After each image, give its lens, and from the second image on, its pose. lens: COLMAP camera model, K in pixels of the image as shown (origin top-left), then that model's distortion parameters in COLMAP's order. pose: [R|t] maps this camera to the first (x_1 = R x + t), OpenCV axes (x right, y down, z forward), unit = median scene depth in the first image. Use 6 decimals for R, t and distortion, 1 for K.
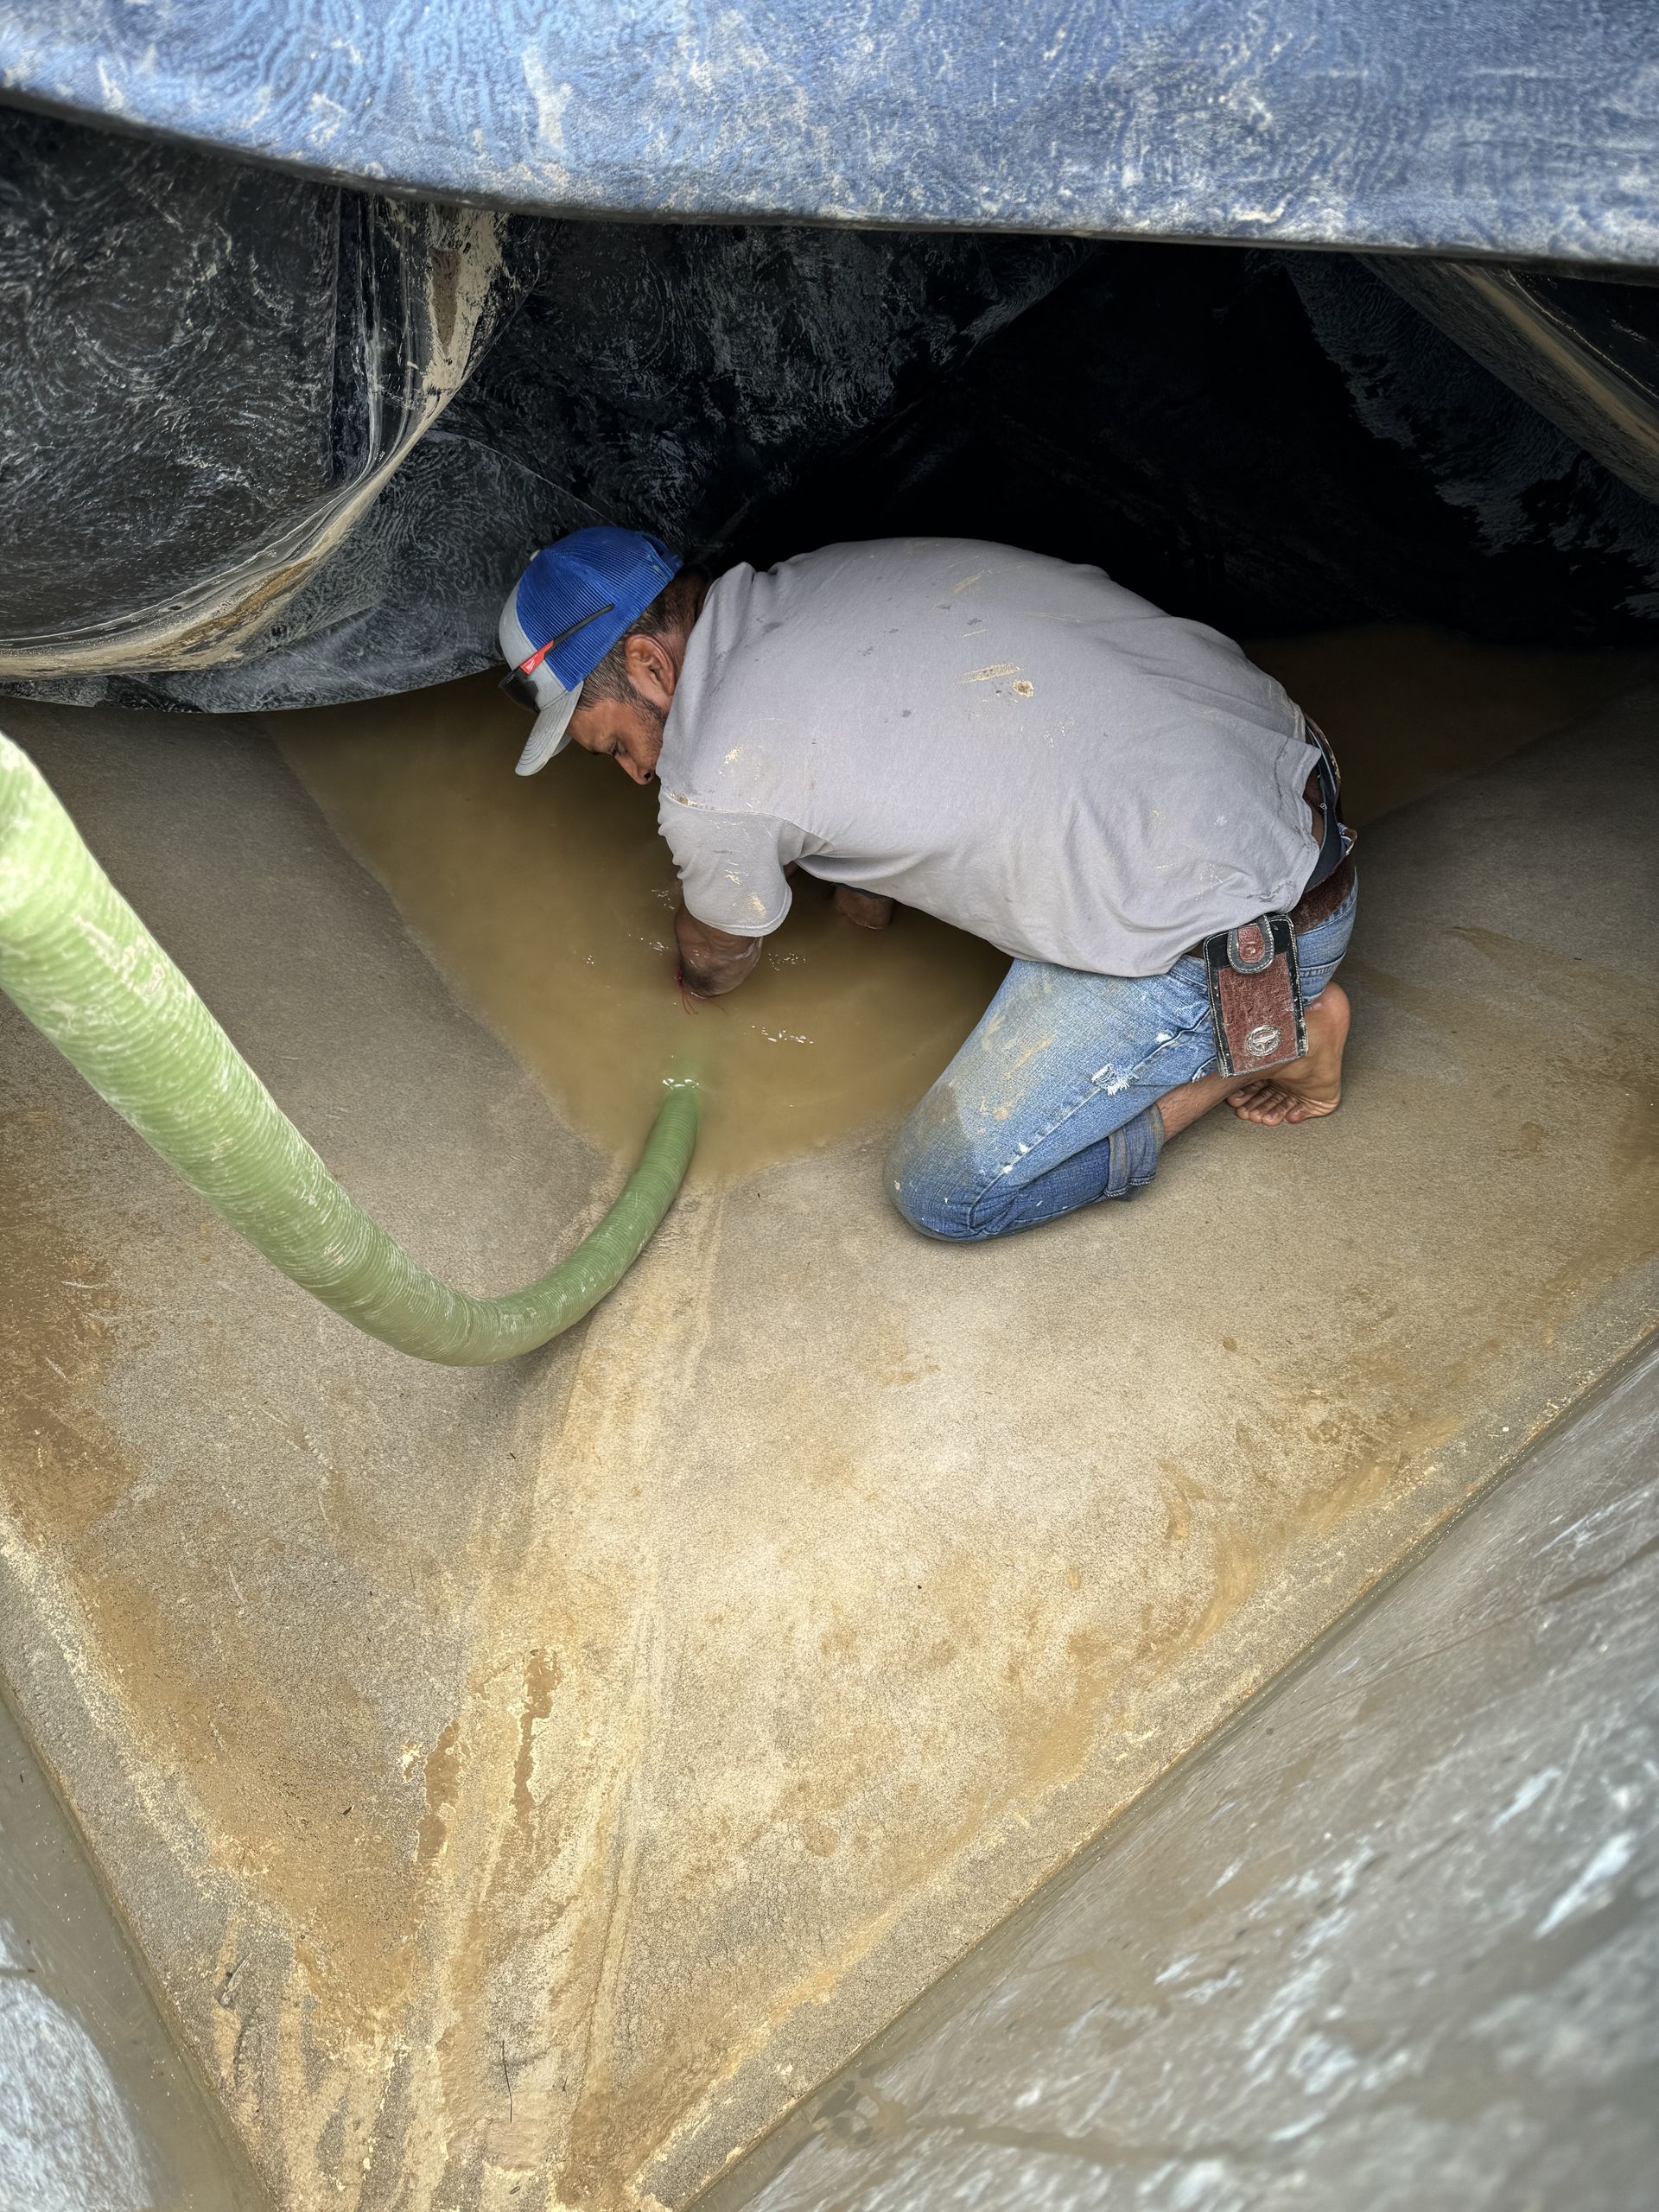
lens RADIAL K [[1560.5, 0, 831.2], [0, 1560.5, 1086.9], [0, 0, 1]] dist [0.074483, -0.101133]
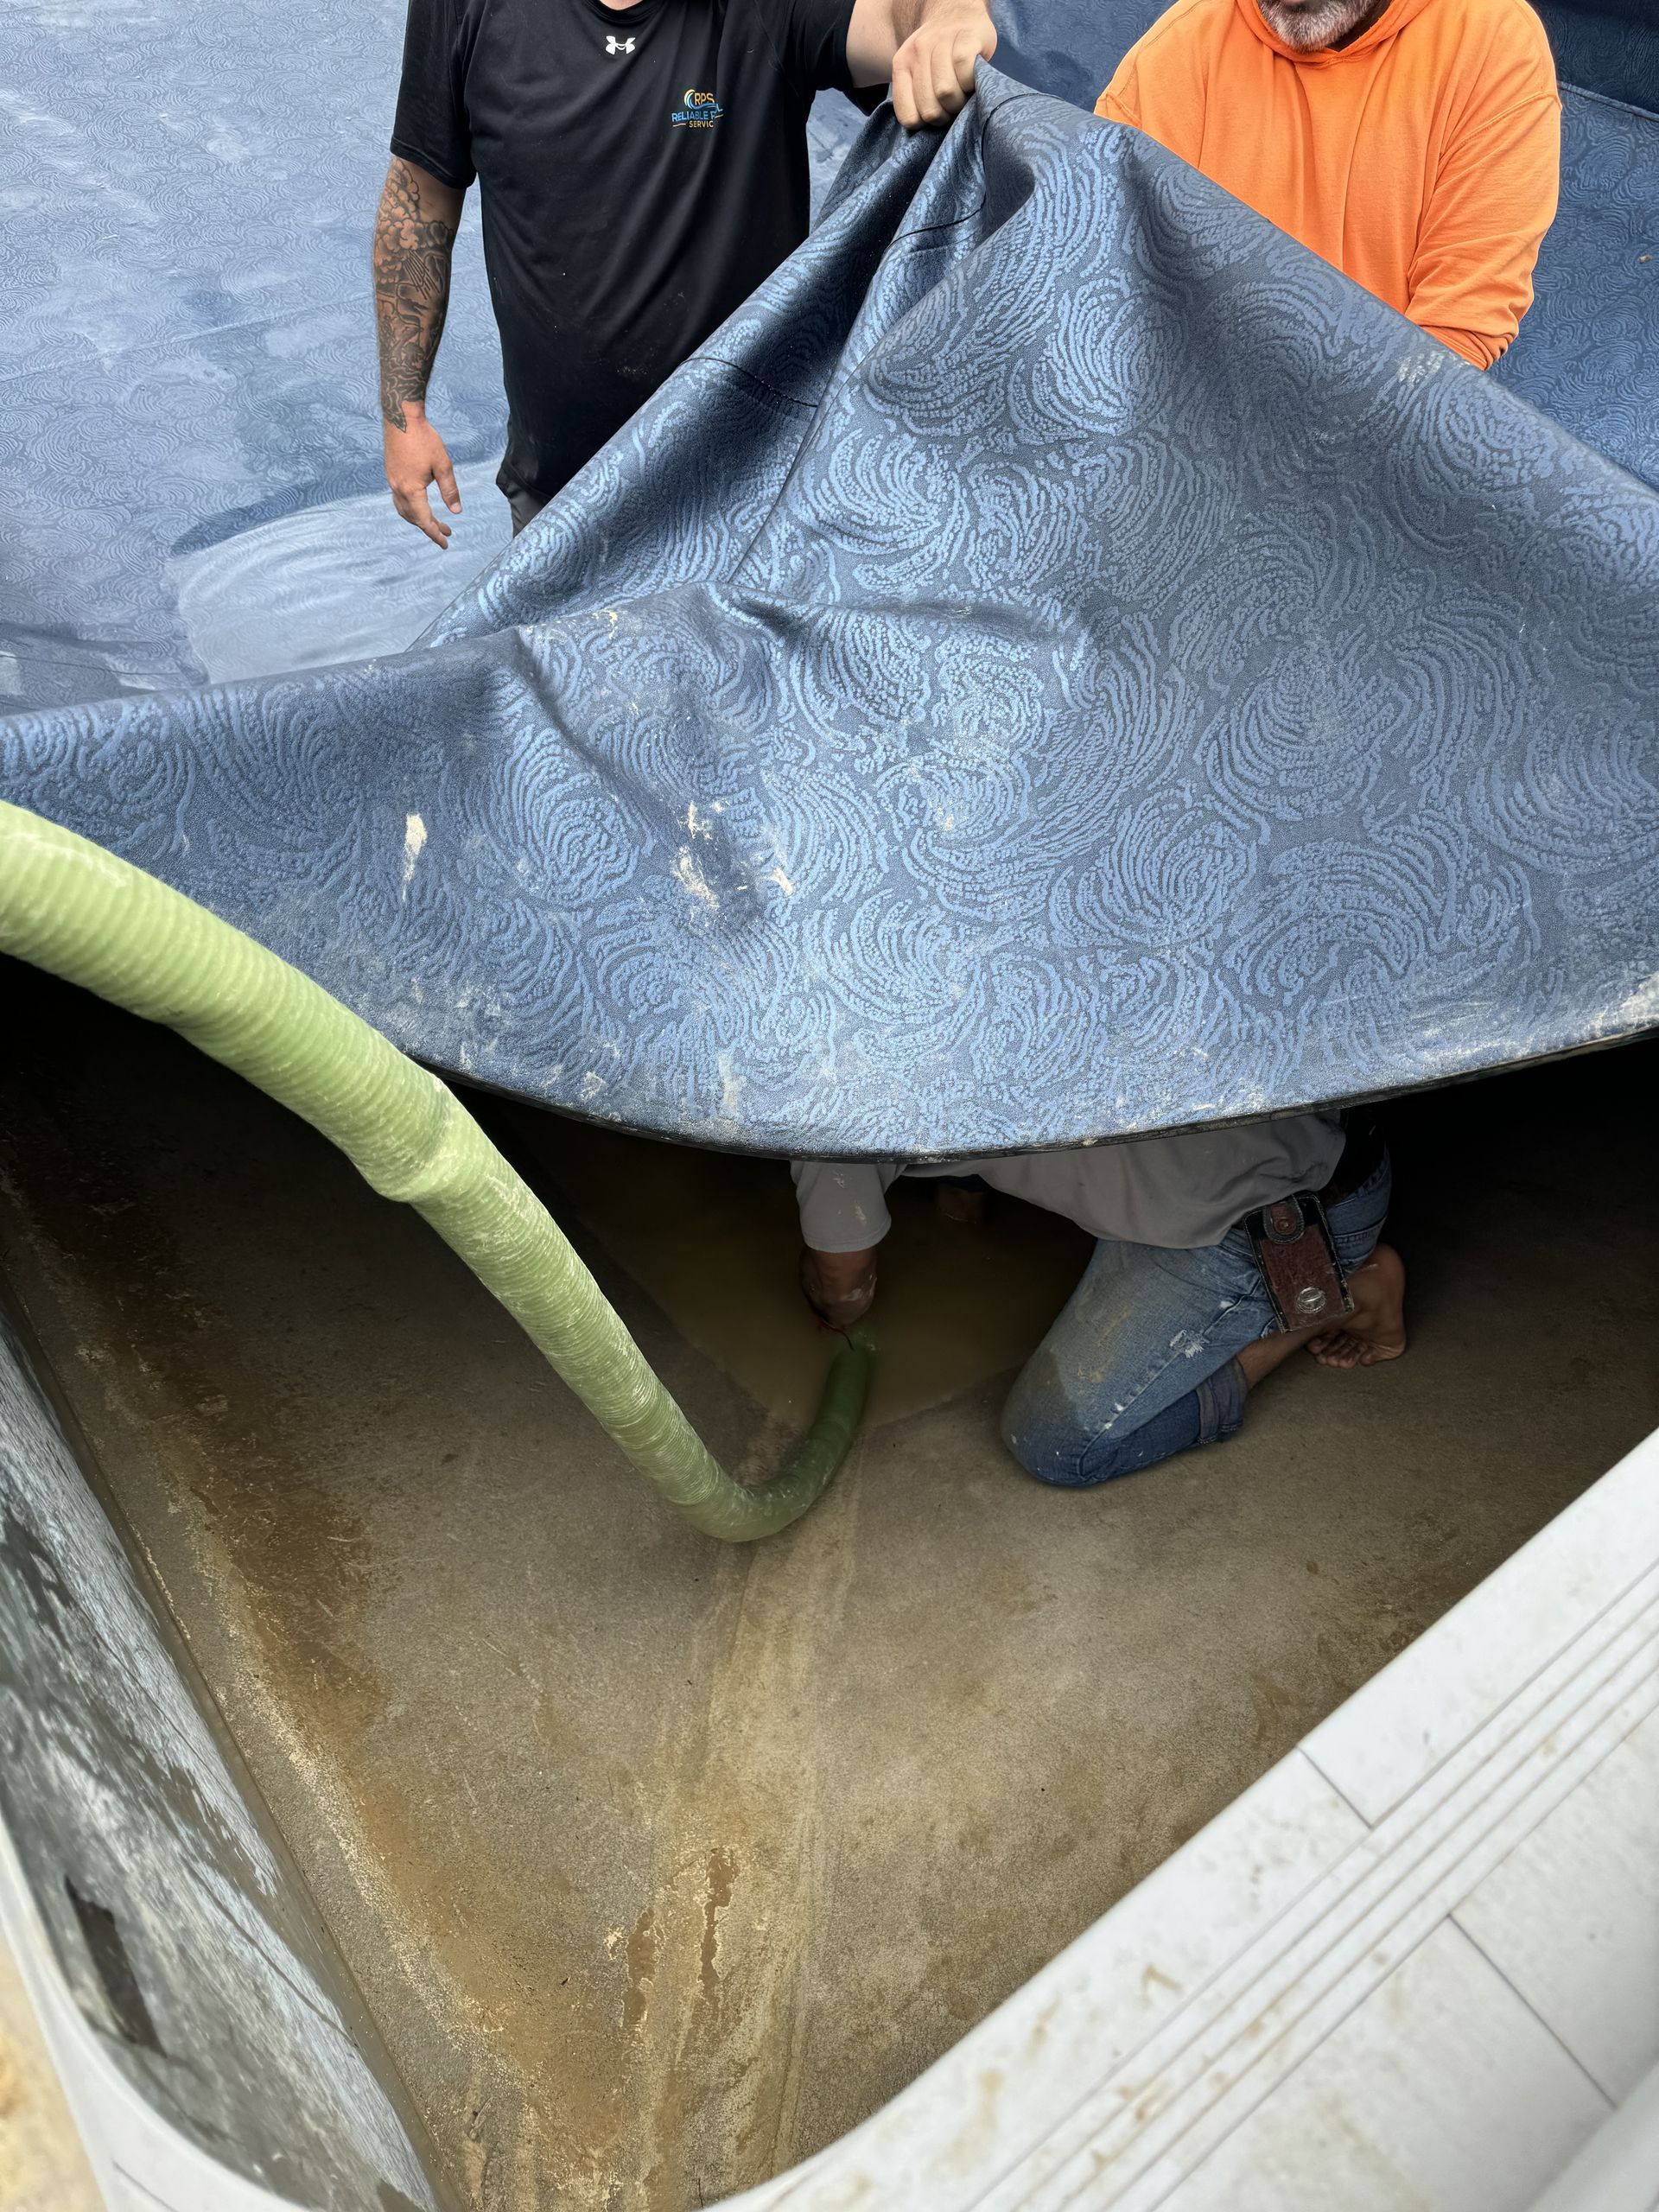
lens RADIAL K [[1560.5, 0, 831.2], [0, 1560.5, 1086.9], [0, 0, 1]] dist [0.074483, -0.101133]
pose [[0.994344, -0.055623, -0.090479, 0.037193], [0.039806, 0.984973, -0.168061, 0.000096], [0.098467, 0.163509, 0.981615, -0.244650]]
